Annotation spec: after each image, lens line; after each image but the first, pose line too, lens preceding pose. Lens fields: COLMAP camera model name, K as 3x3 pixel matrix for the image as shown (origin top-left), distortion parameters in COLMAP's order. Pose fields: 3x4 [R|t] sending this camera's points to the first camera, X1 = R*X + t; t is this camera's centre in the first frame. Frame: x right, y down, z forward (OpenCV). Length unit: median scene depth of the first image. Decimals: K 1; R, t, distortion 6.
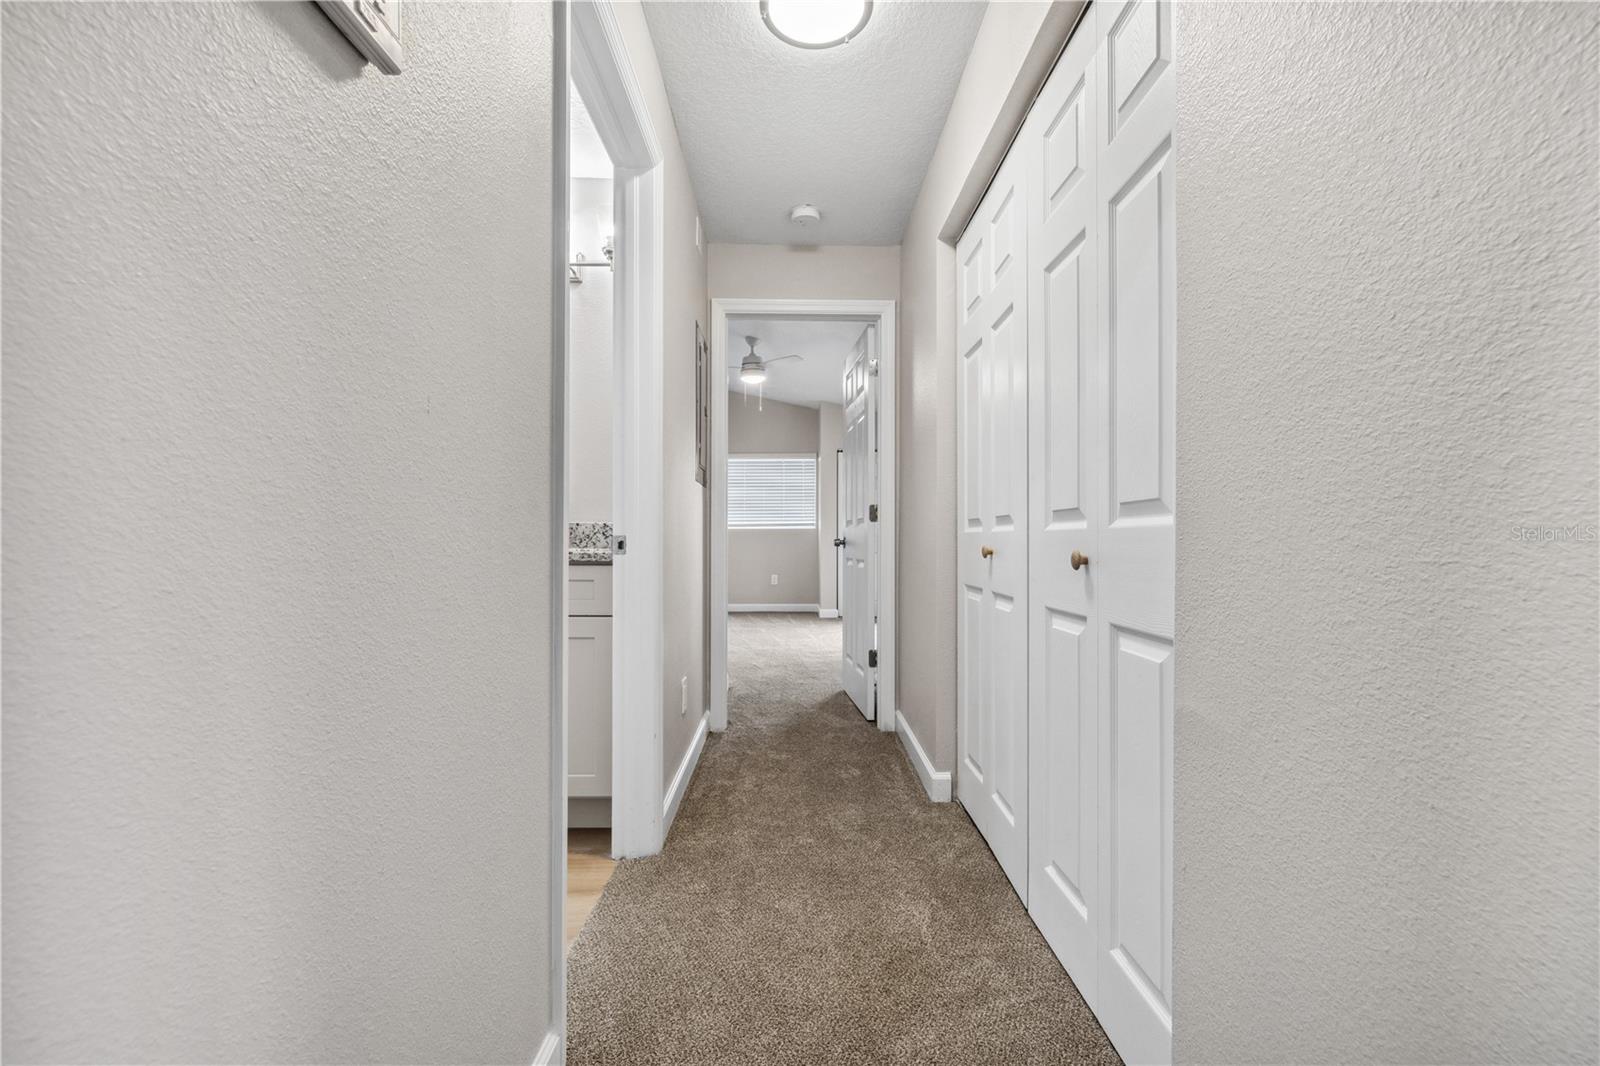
lens RADIAL K [[682.8, 0, 800.0], [0, 682.8, 533.0], [0, 0, 1]] dist [-0.000326, 0.000261]
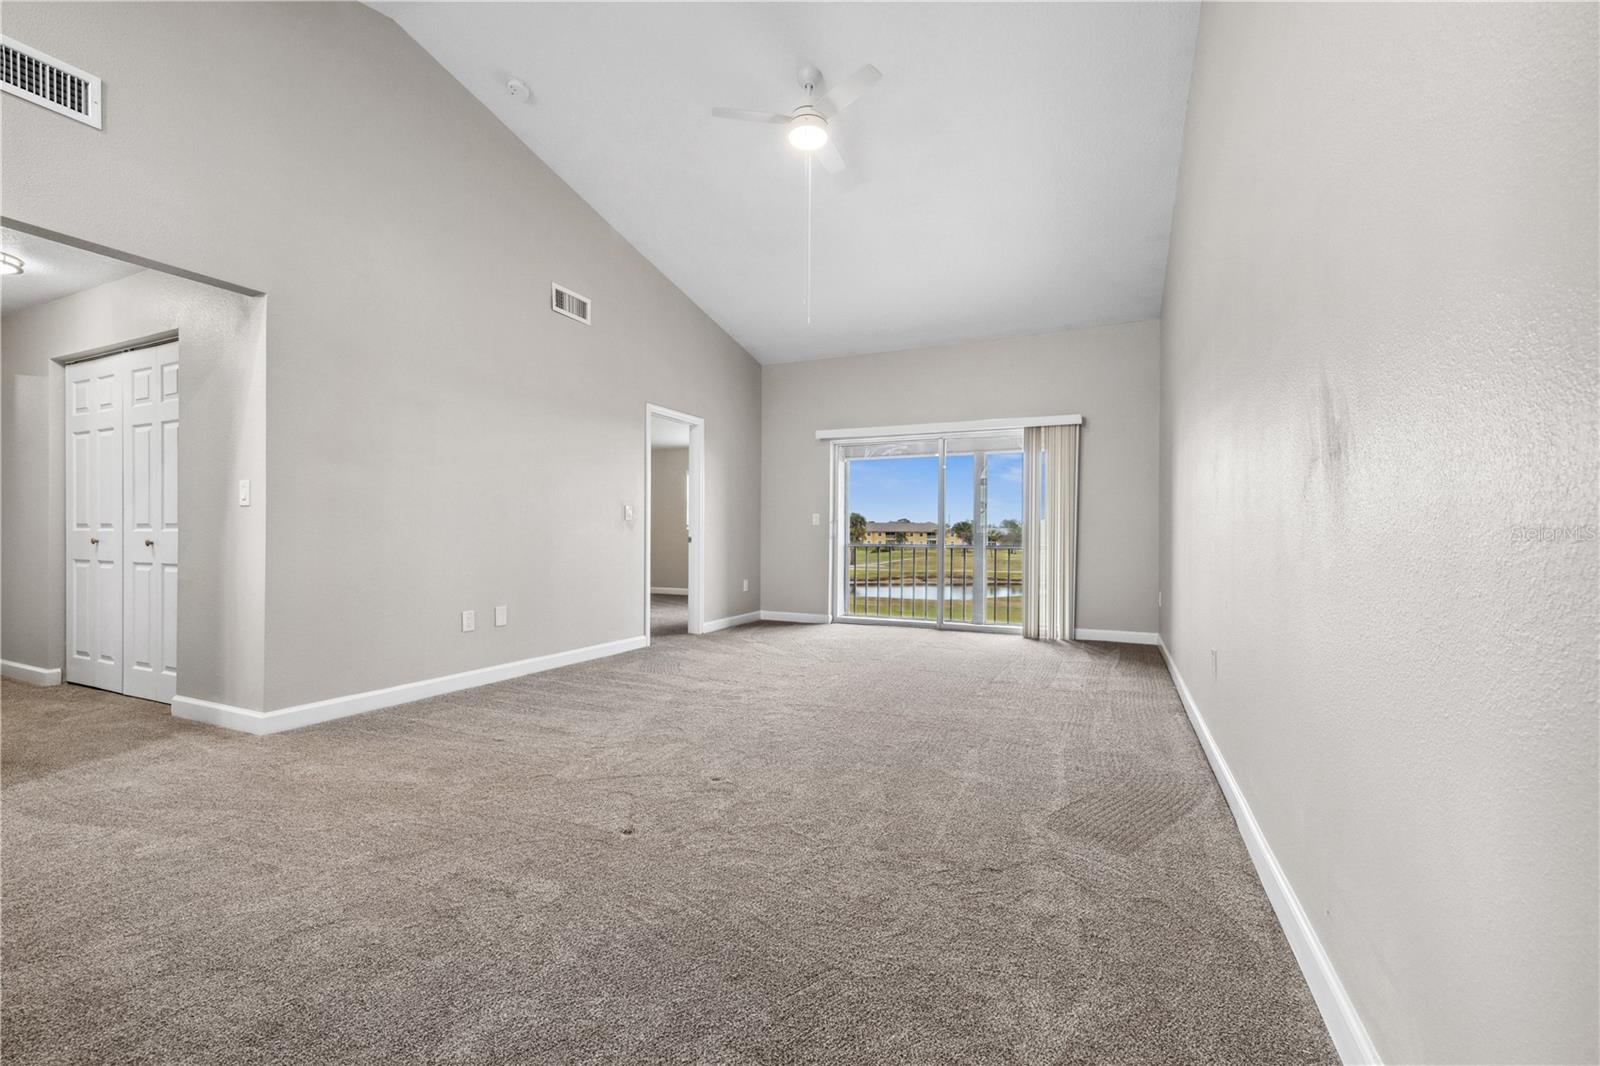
lens RADIAL K [[682.8, 0, 800.0], [0, 682.8, 533.0], [0, 0, 1]] dist [-0.000326, 0.000261]
pose [[0.434135, -0.002445, 0.900844, -0.676180], [-0.011481, 0.999900, 0.008247, -0.038619], [-0.900775, -0.013923, 0.434064, -1.858613]]
